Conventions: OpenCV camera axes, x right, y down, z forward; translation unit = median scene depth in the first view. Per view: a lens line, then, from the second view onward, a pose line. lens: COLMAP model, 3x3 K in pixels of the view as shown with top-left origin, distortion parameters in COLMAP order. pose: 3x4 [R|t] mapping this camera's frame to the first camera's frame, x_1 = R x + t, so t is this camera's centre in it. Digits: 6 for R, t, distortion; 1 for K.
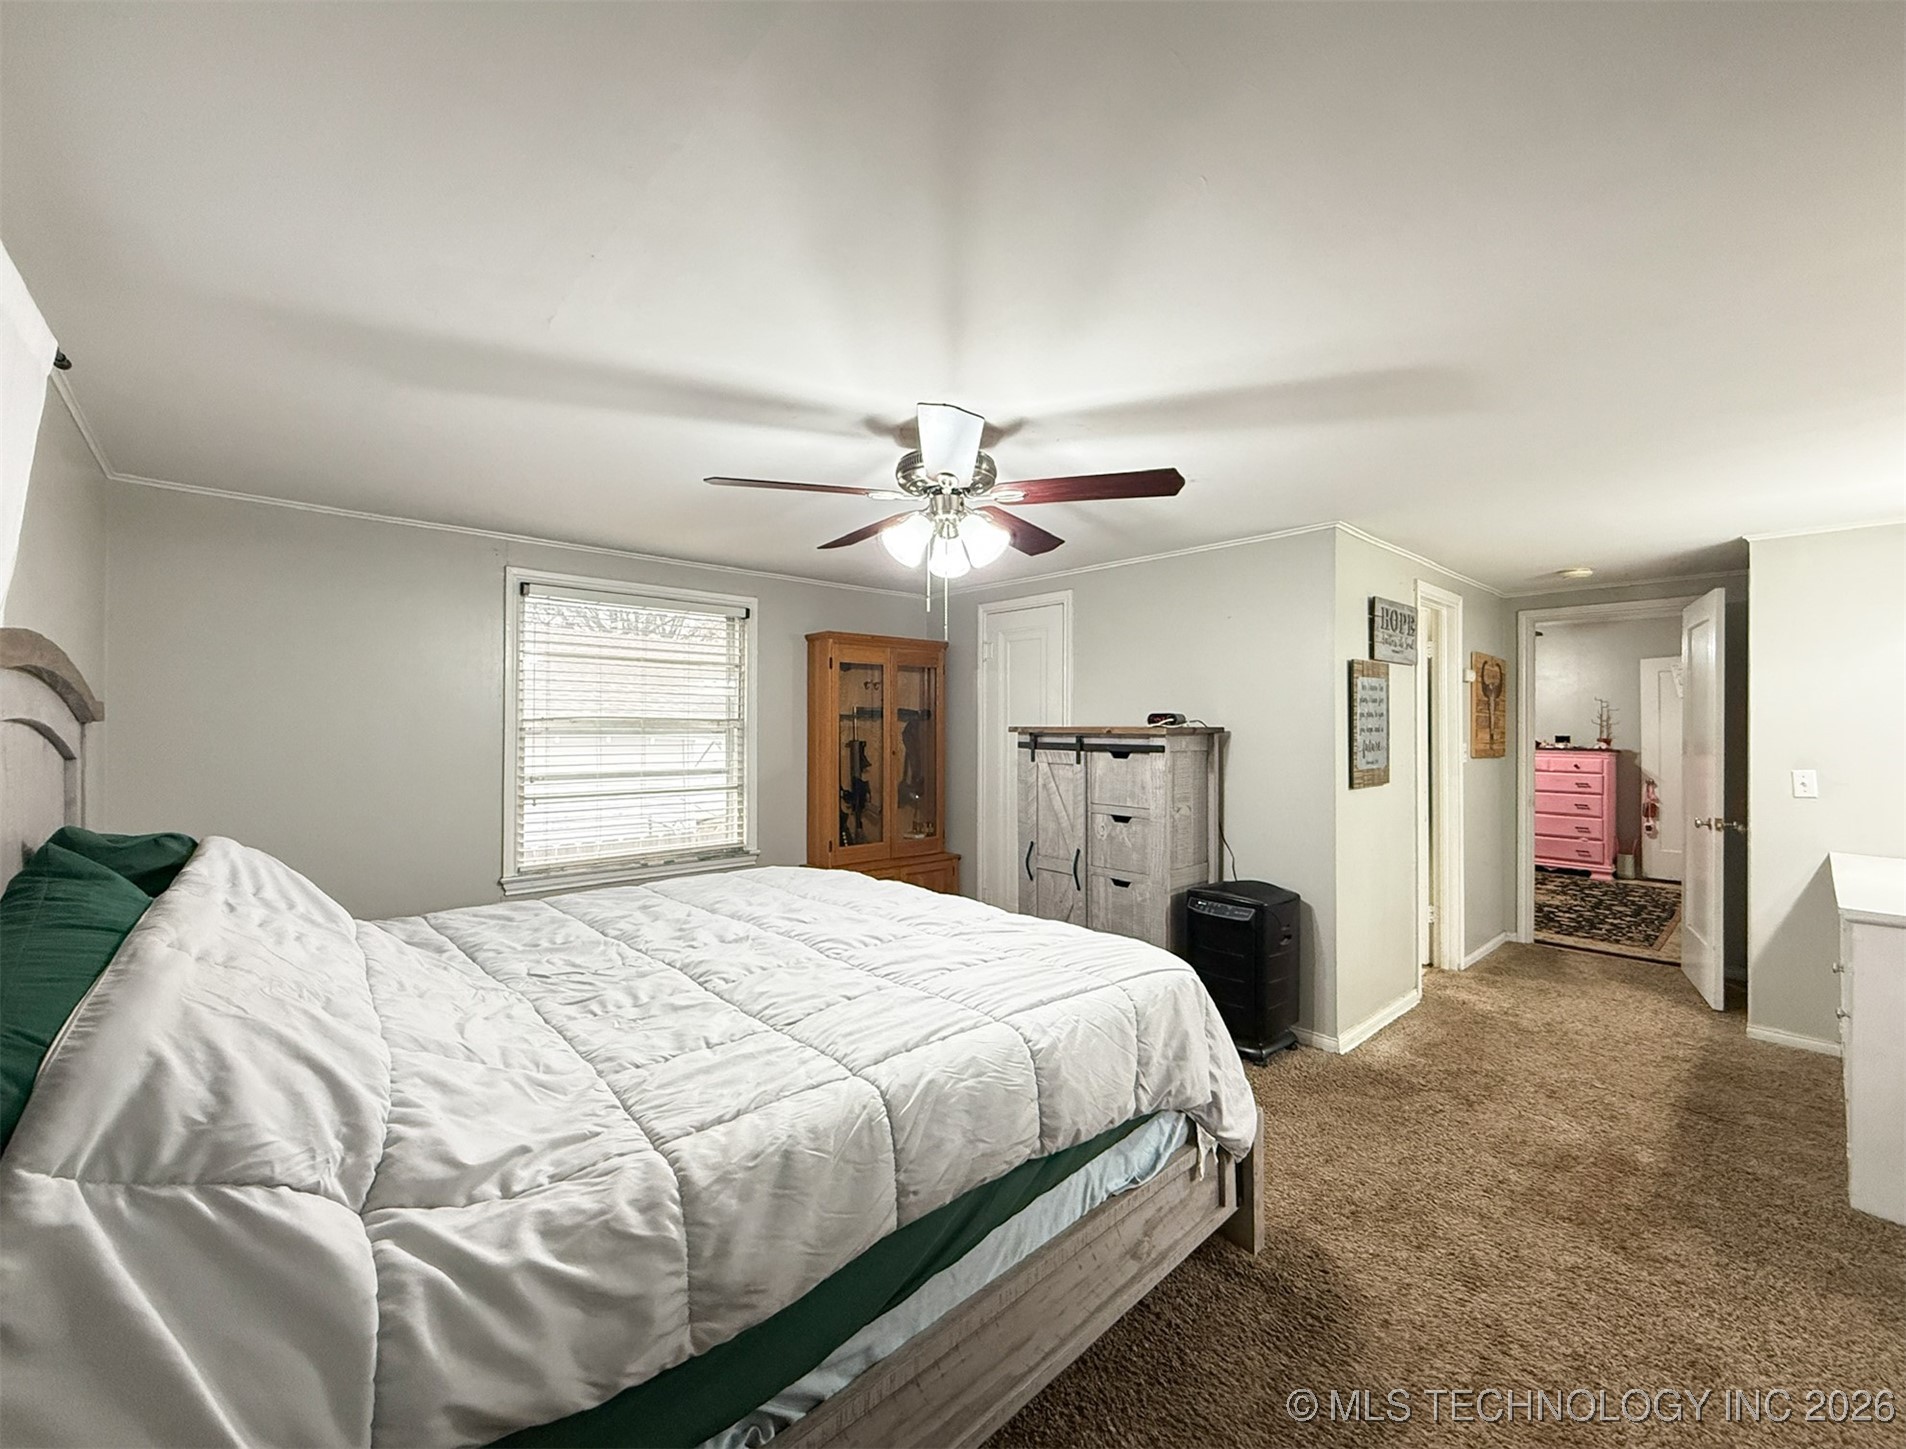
lens RADIAL K [[785.6, 0, 959.7], [0, 785.6, 726.1], [0, 0, 1]] dist [-0.005290, 0.001029]
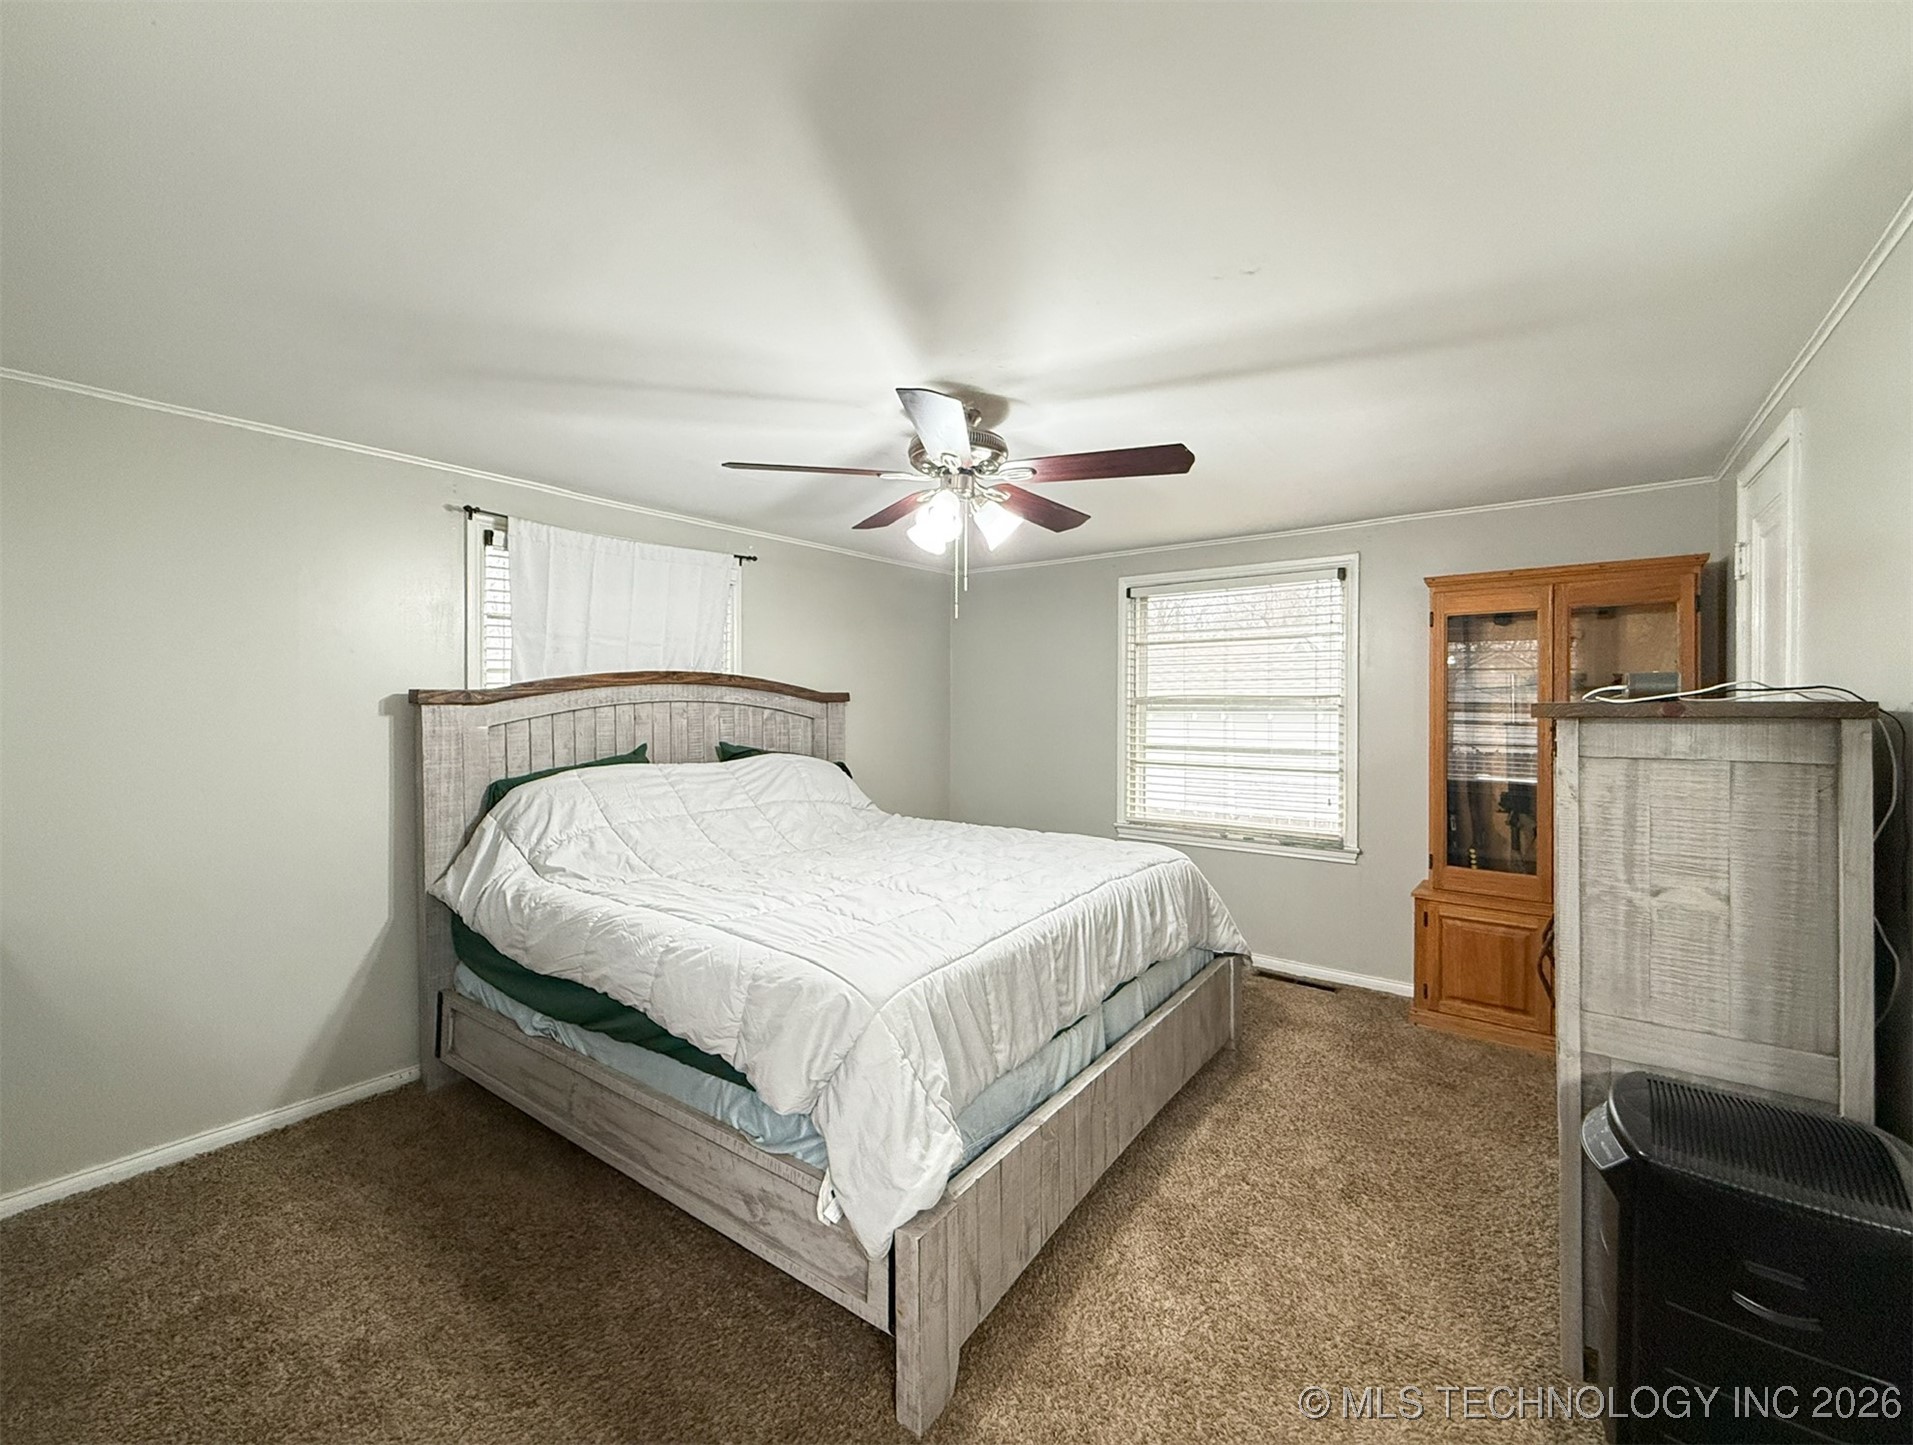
lens RADIAL K [[788.5, 0, 963.2], [0, 788.5, 711.7], [0, 0, 1]] dist [-0.005290, 0.001029]
pose [[0.159702, 0.005852, -0.987148, 0.609084], [0.006511, 0.999954, 0.006981, 0.001417], [0.987144, -0.007542, 0.159656, 0.515906]]
